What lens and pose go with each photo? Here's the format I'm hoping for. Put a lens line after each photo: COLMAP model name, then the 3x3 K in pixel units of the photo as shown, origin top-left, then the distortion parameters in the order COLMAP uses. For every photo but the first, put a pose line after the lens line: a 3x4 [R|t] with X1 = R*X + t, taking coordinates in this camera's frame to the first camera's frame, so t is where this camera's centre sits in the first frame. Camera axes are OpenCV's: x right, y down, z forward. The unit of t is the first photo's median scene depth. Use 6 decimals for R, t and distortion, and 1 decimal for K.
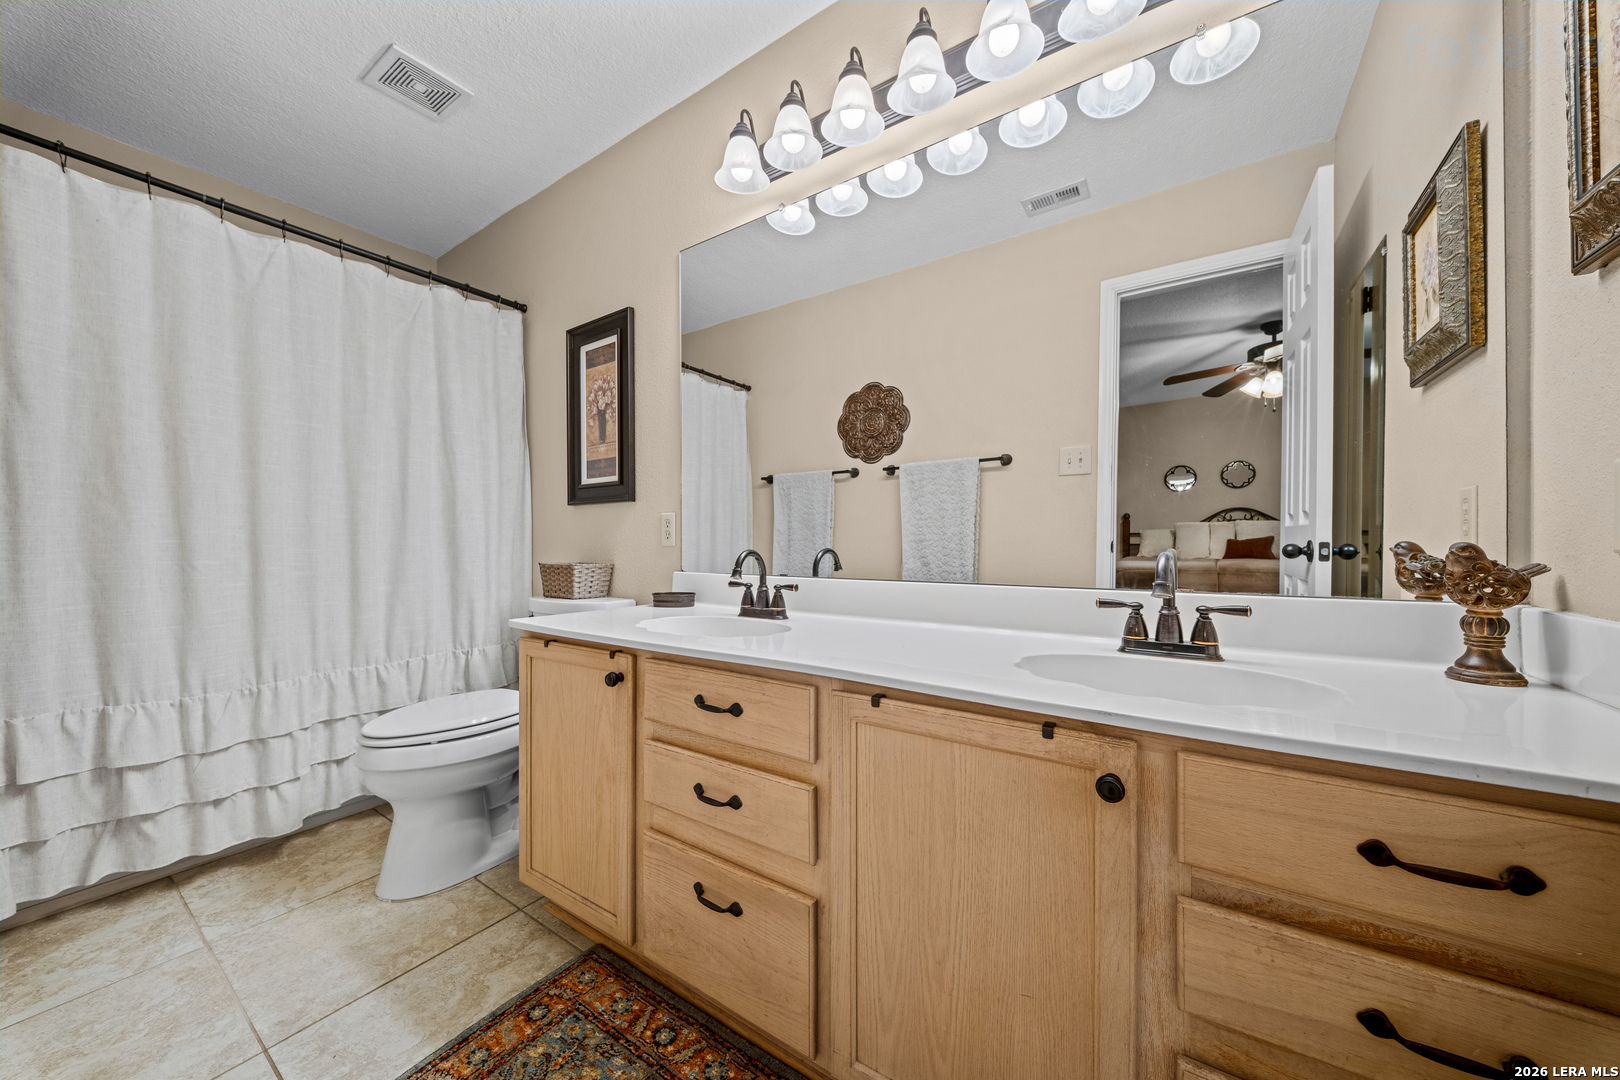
lens RADIAL K [[563.9, 0, 809.0], [0, 563.9, 545.3], [0, 0, 1]] dist [0.000608, -0.003419]
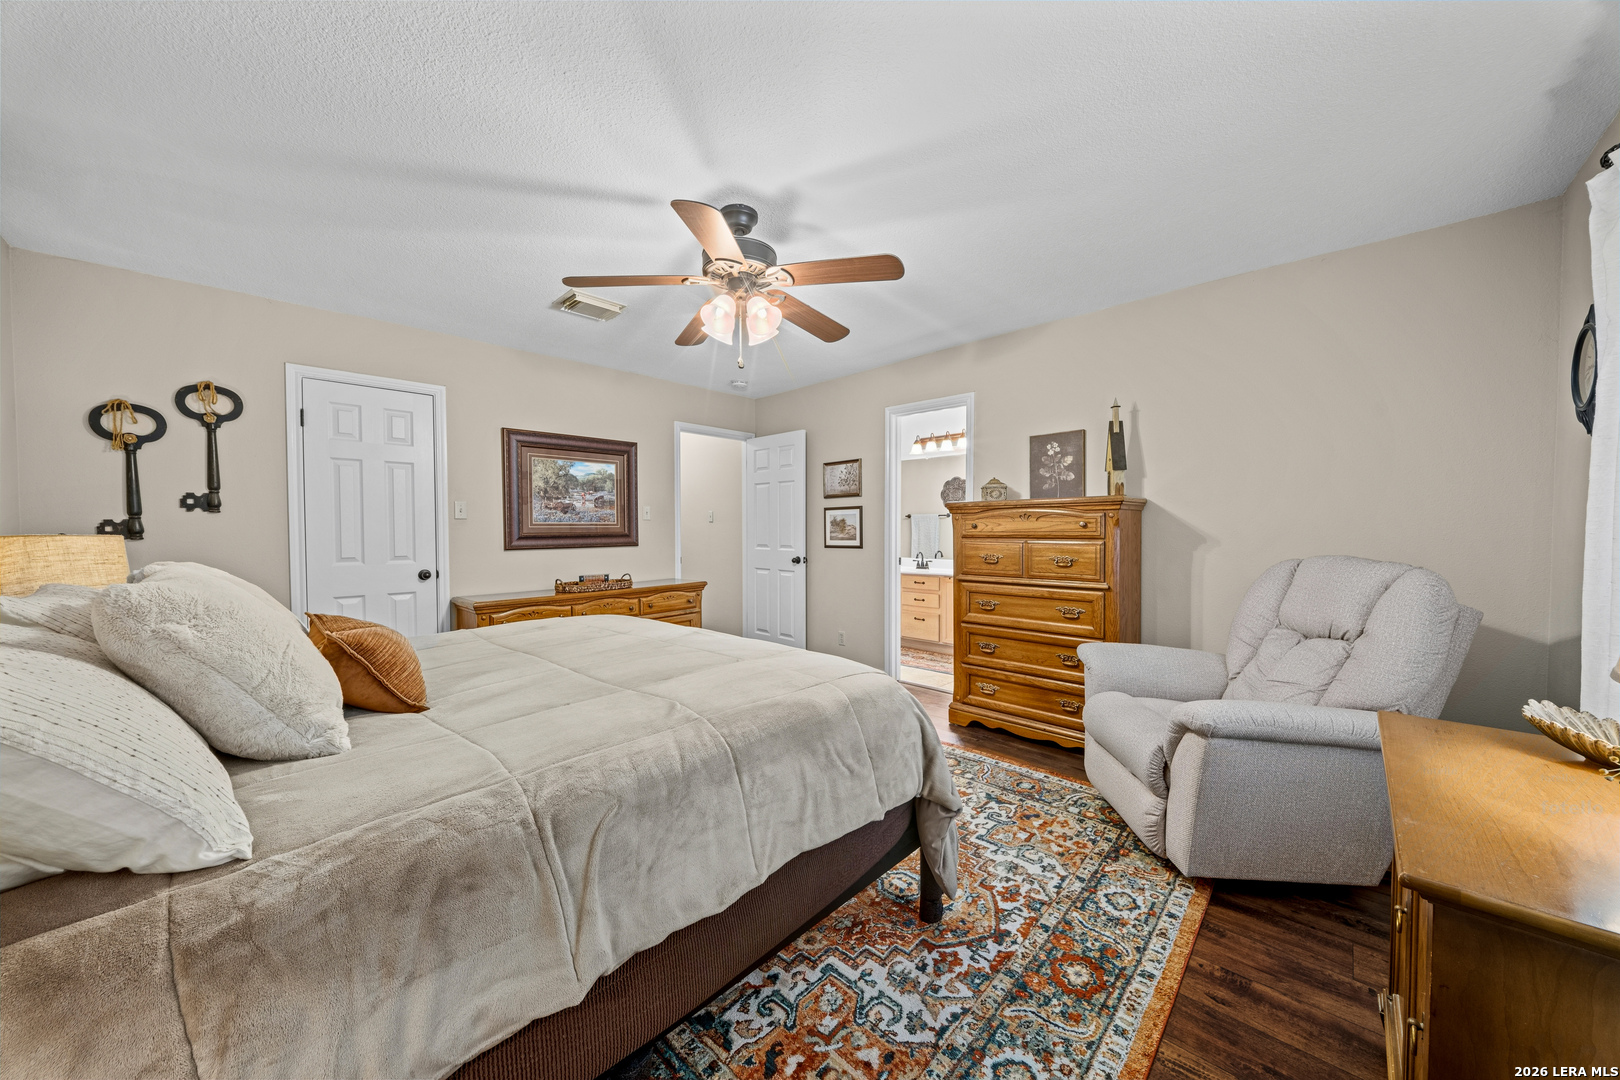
lens RADIAL K [[563.9, 0, 813.3], [0, 563.9, 540.6], [0, 0, 1]] dist [0.000608, -0.003419]
pose [[0.986859, -0.000532, -0.161581, -0.193887], [0.003071, 0.999876, 0.015461, -0.129003], [0.161553, -0.015754, 0.986738, -2.913717]]
